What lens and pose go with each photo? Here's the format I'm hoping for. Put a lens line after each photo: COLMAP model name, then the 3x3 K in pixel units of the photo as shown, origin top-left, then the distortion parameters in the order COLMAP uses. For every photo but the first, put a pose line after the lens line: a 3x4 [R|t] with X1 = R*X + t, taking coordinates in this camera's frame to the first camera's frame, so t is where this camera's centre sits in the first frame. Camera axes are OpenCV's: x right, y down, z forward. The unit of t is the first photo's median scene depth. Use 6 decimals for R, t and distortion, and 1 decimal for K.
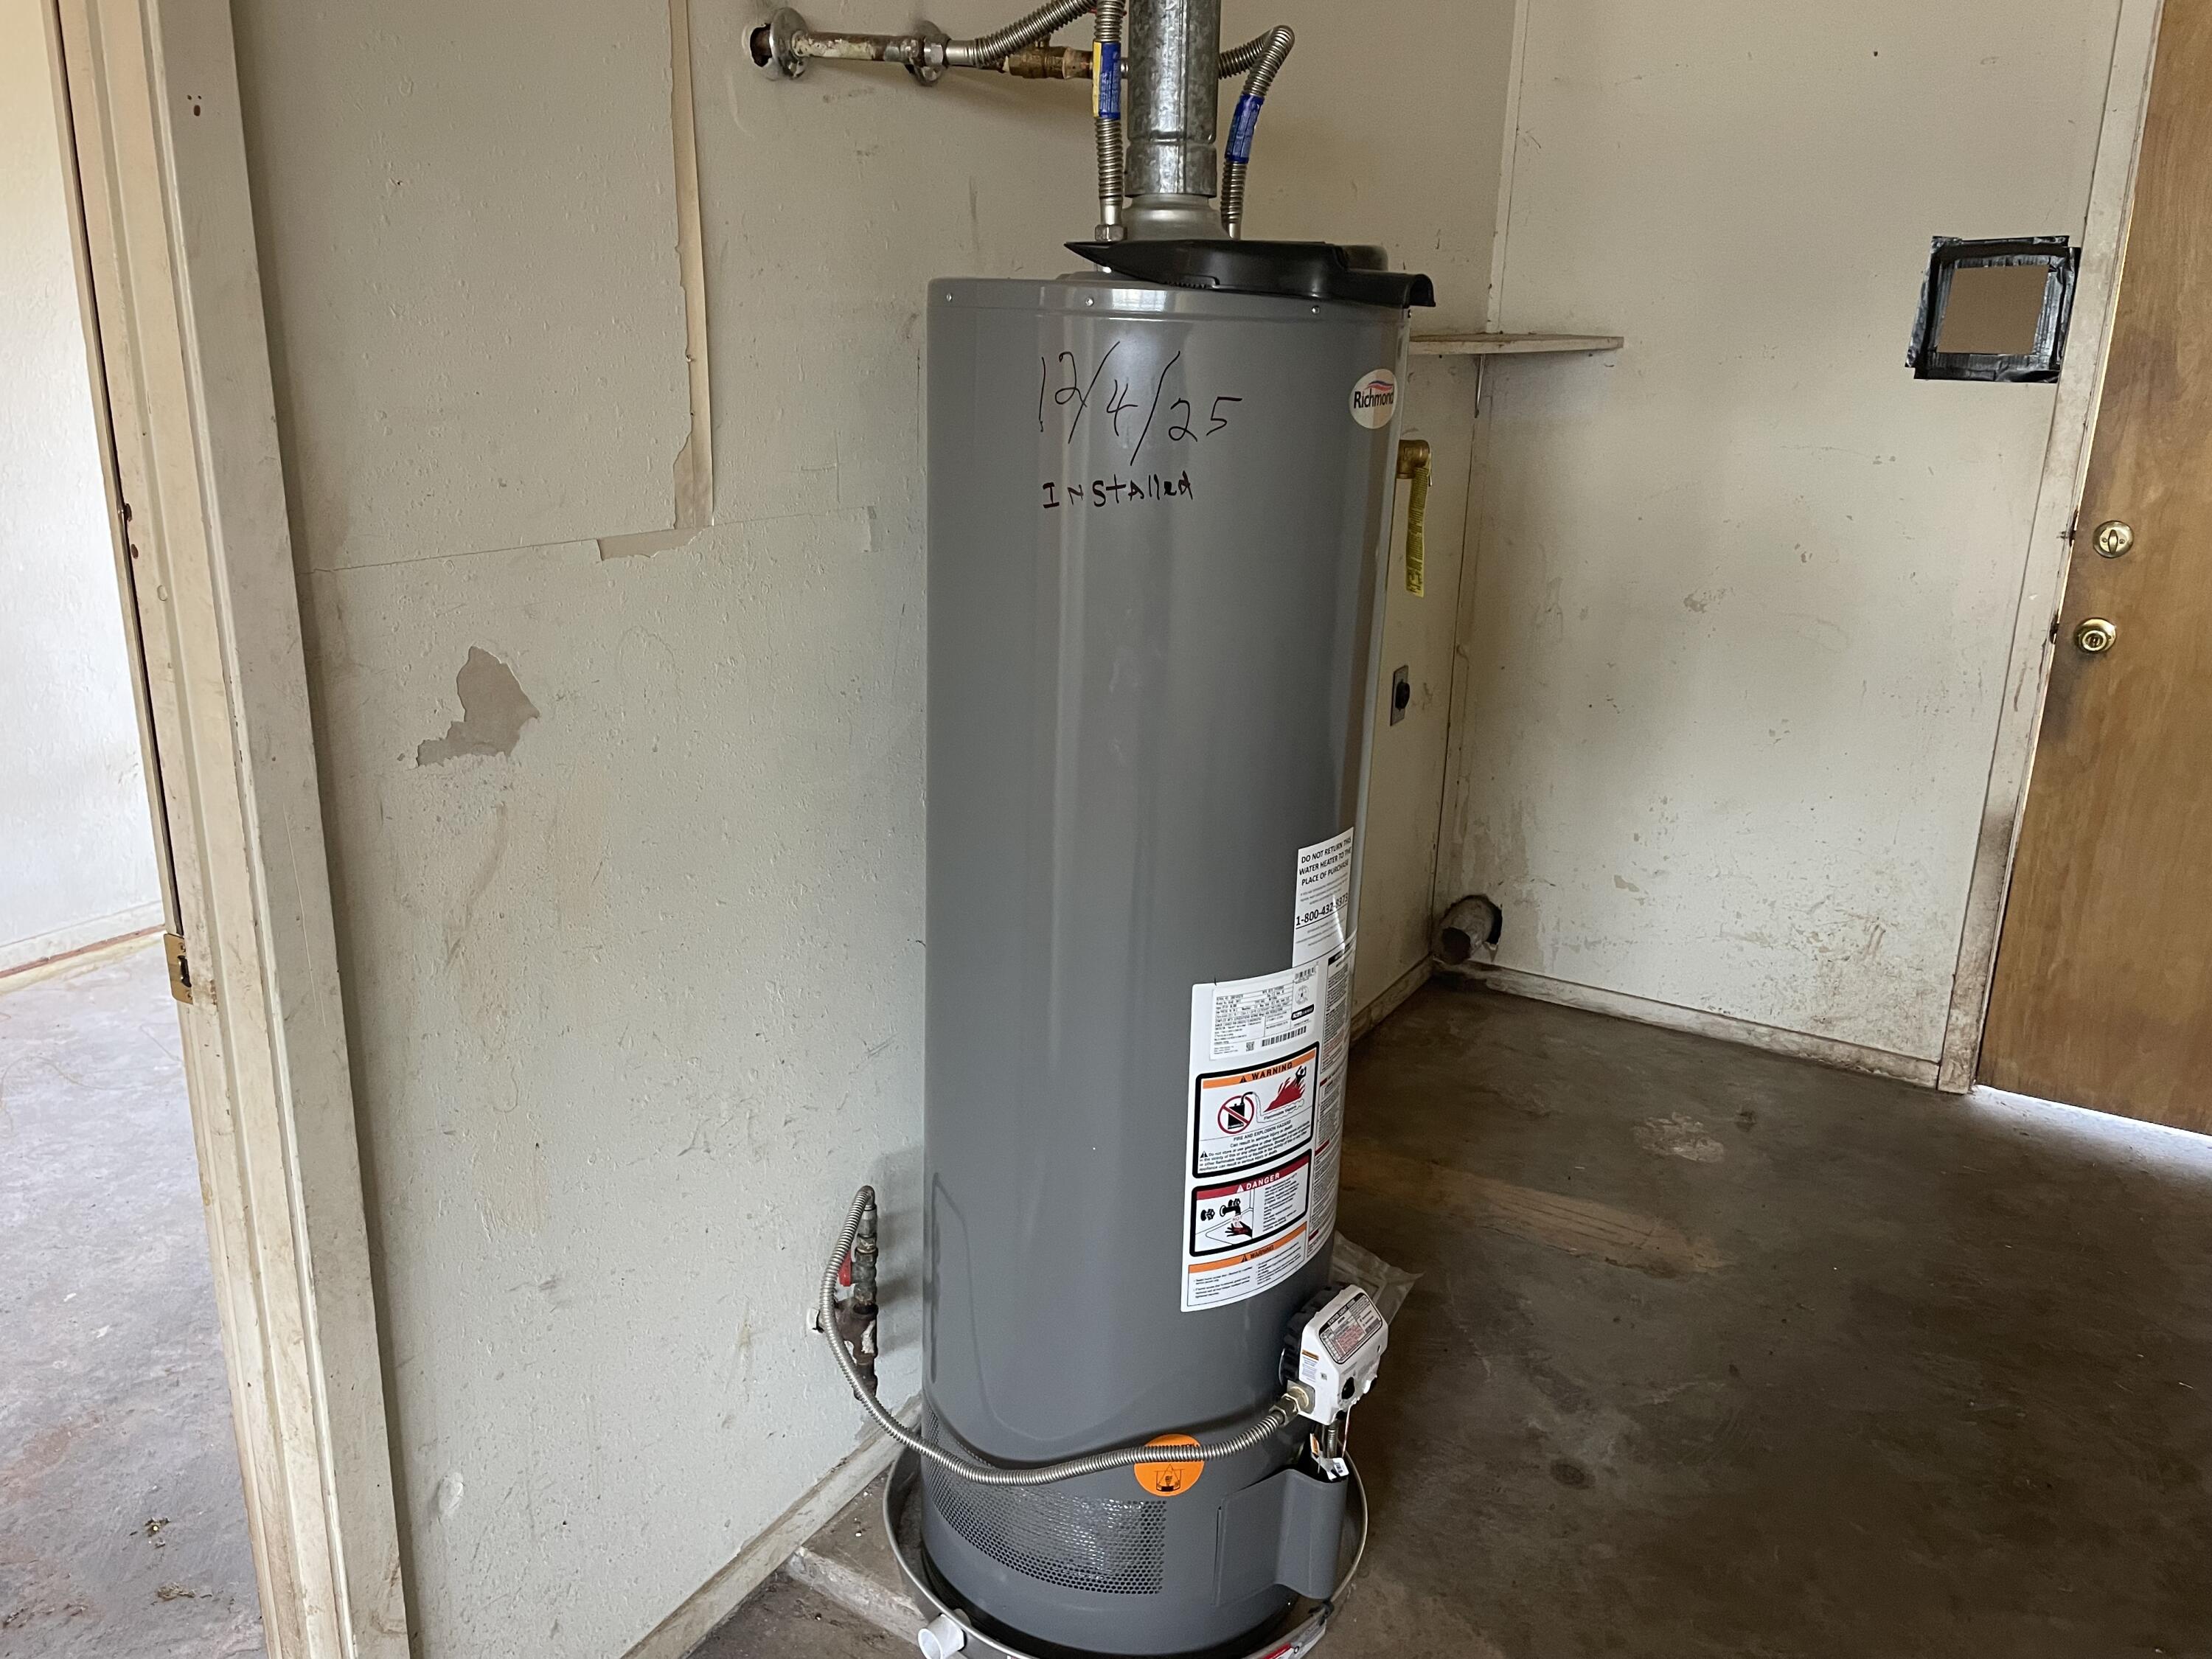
lens RADIAL K [[1721.8, 0, 1093.7], [0, 1721.8, 822.9], [0, 0, 1]] dist [0.071243, -0.097736]
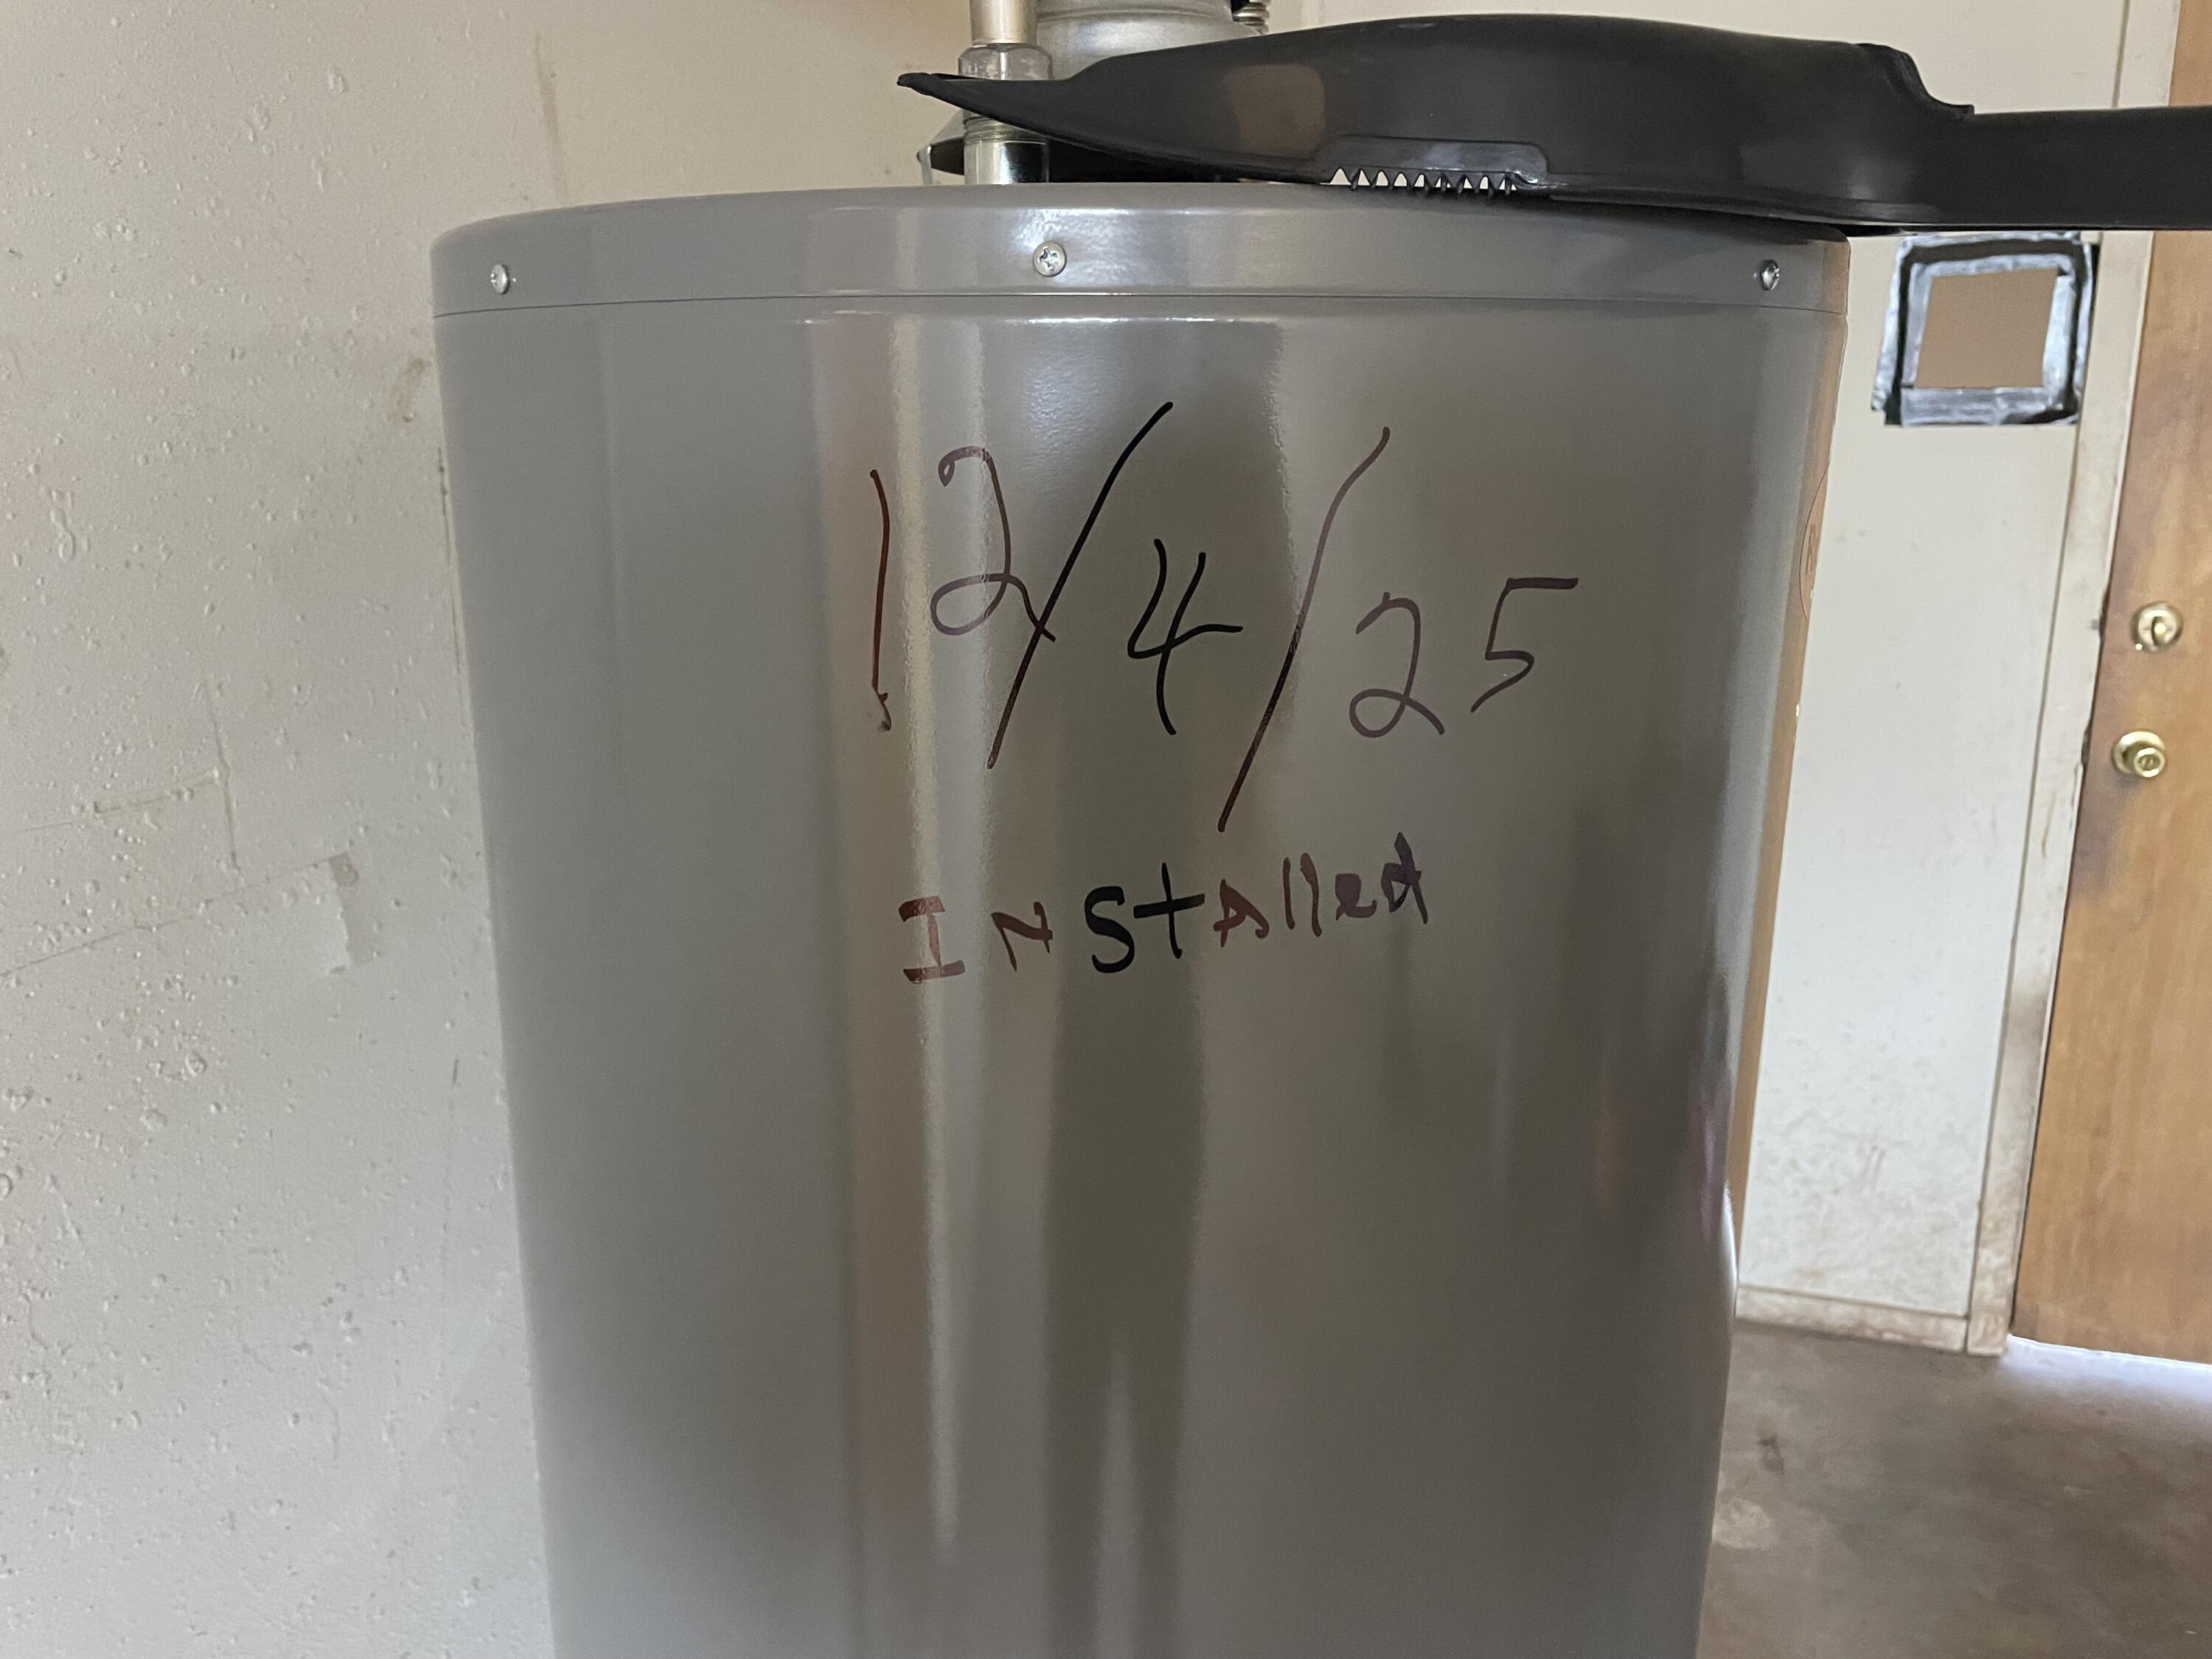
lens RADIAL K [[1721.8, 0, 1093.7], [0, 1721.8, 822.9], [0, 0, 1]] dist [0.071243, -0.097736]
pose [[0.973049, -0.087566, 0.213324, -0.027995], [0.095517, 0.995055, -0.027235, -0.095677], [-0.209885, 0.046877, 0.976602, 0.343459]]
